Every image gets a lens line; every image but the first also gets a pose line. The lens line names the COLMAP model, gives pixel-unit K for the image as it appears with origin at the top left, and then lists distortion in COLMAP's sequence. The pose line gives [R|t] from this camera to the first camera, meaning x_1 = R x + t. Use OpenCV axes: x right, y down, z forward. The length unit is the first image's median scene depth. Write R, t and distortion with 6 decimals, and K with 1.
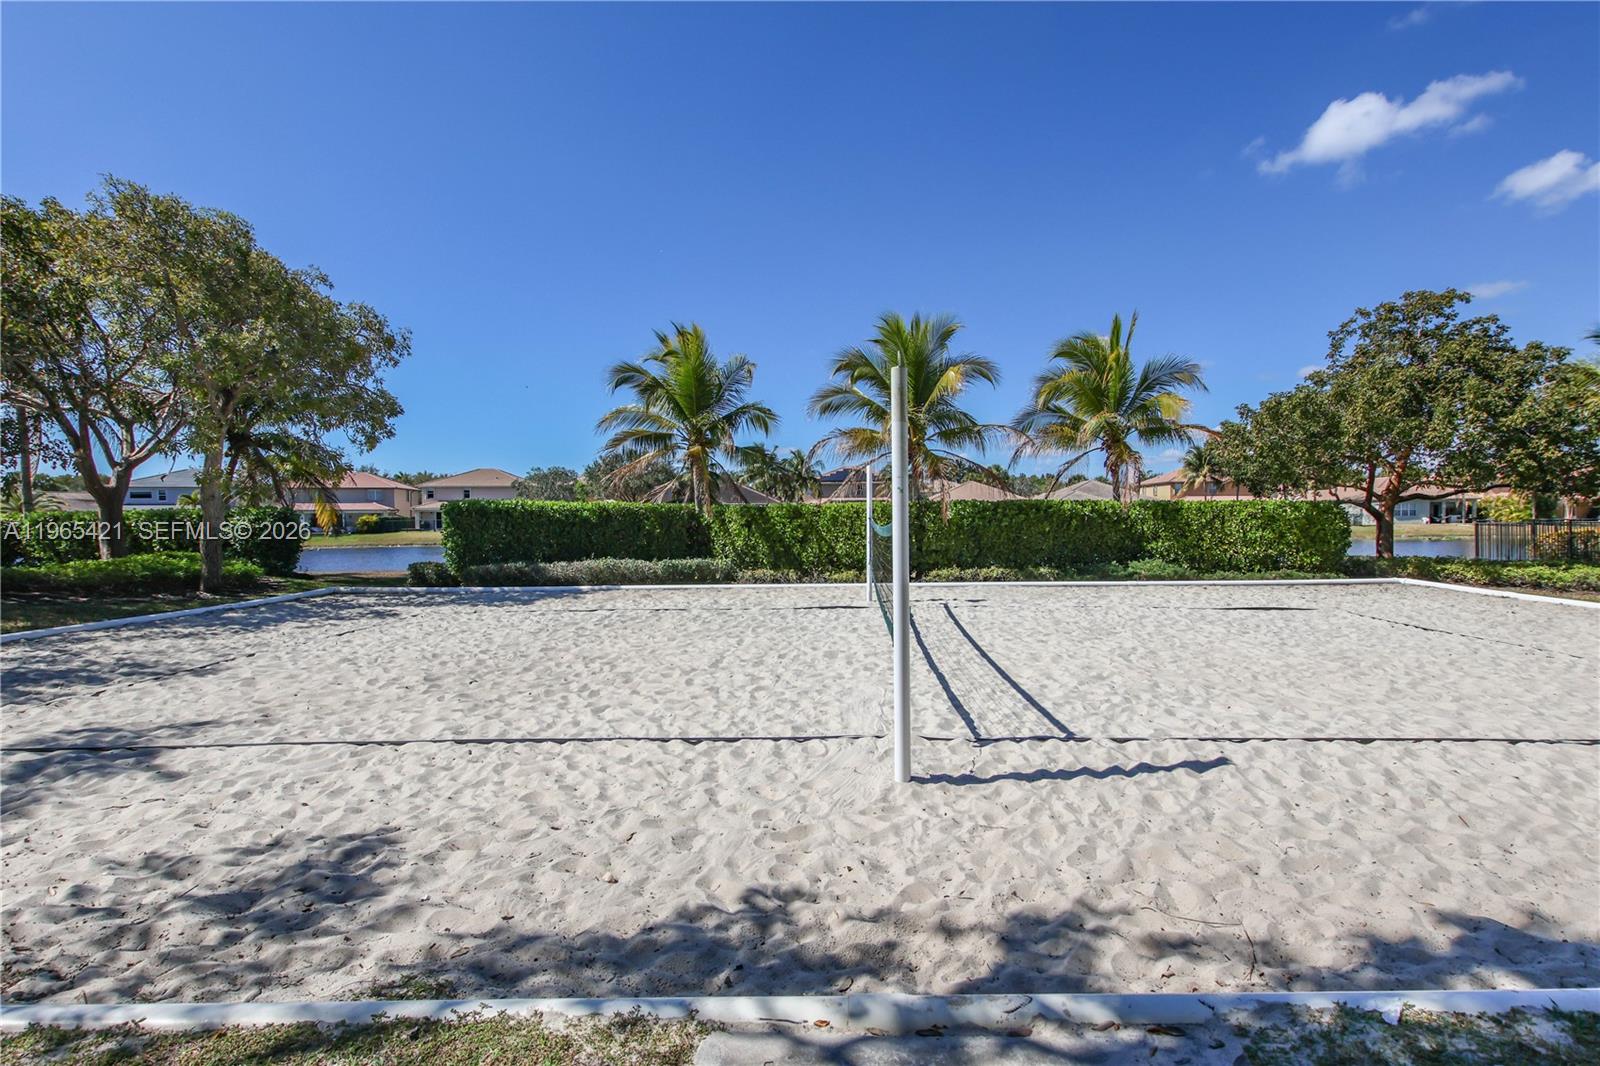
lens RADIAL K [[756.5, 0, 800.0], [0, 756.5, 533.0], [0, 0, 1]] dist [0.002610, 0.000285]
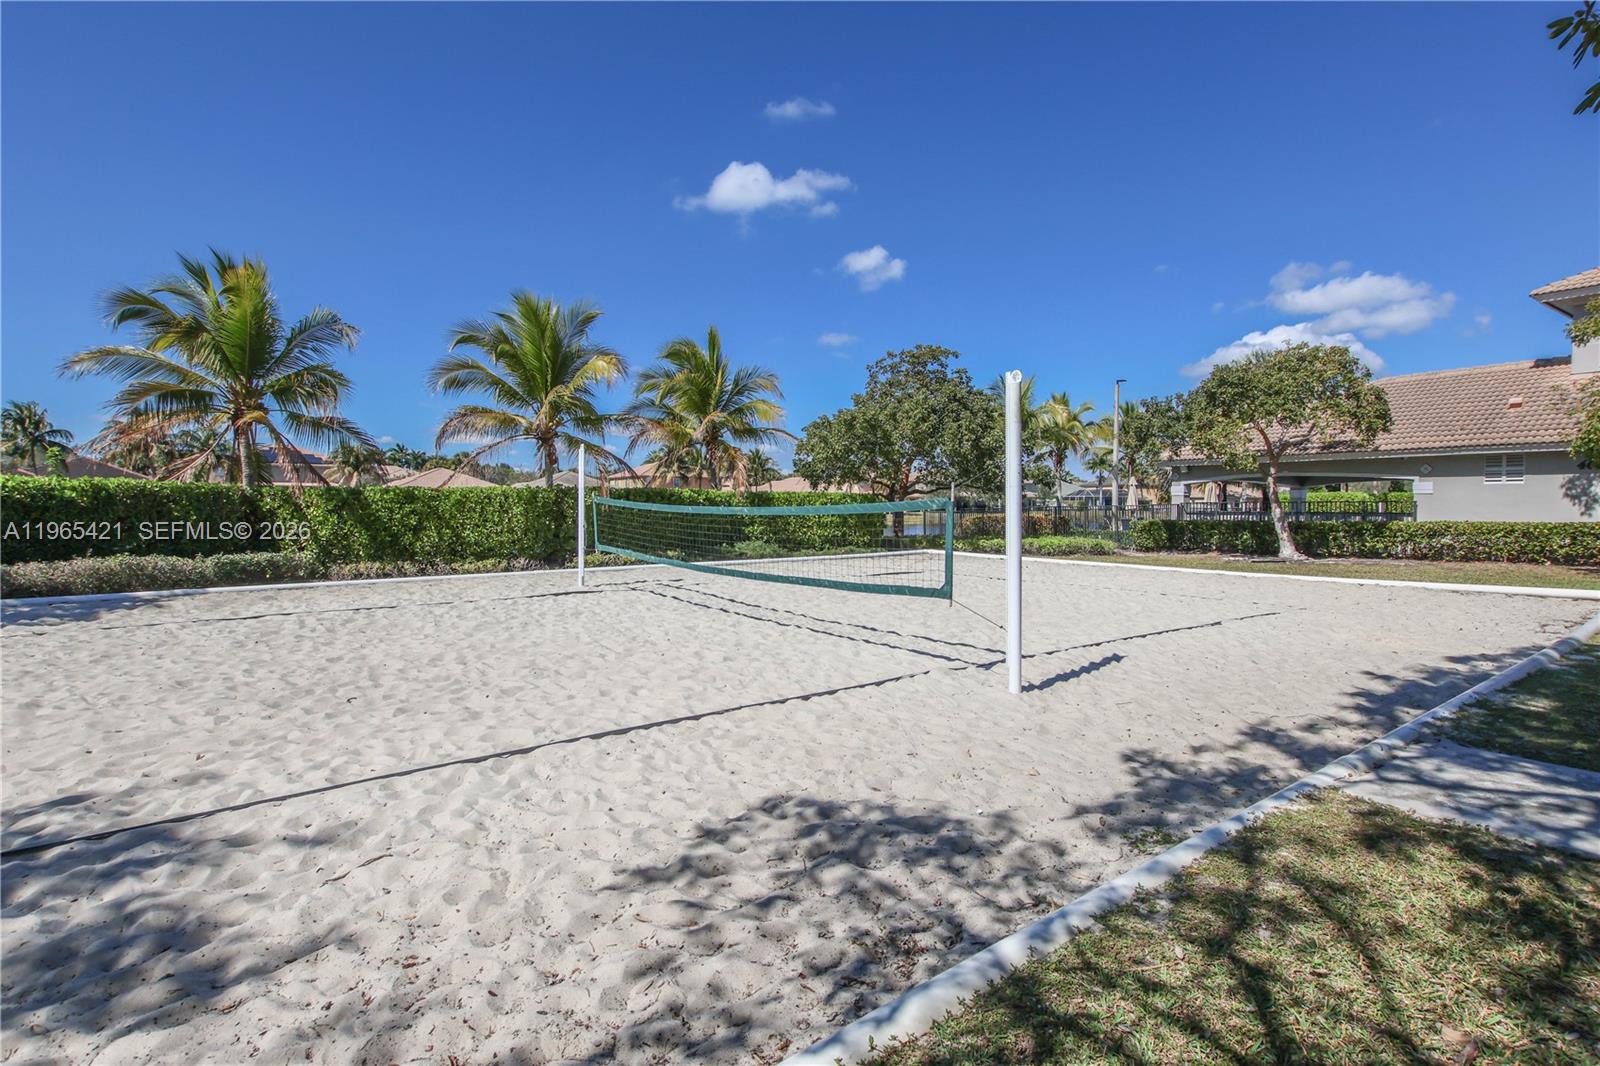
lens RADIAL K [[744.1, 0, 799.6], [0, 744.1, 517.9], [0, 0, 1]] dist [0.014814, -0.000016]
pose [[0.805691, -0.002104, 0.592333, -0.162517], [0.005607, 0.999976, -0.004074, 0.004055], [-0.592310, 0.006604, 0.805683, 0.028084]]
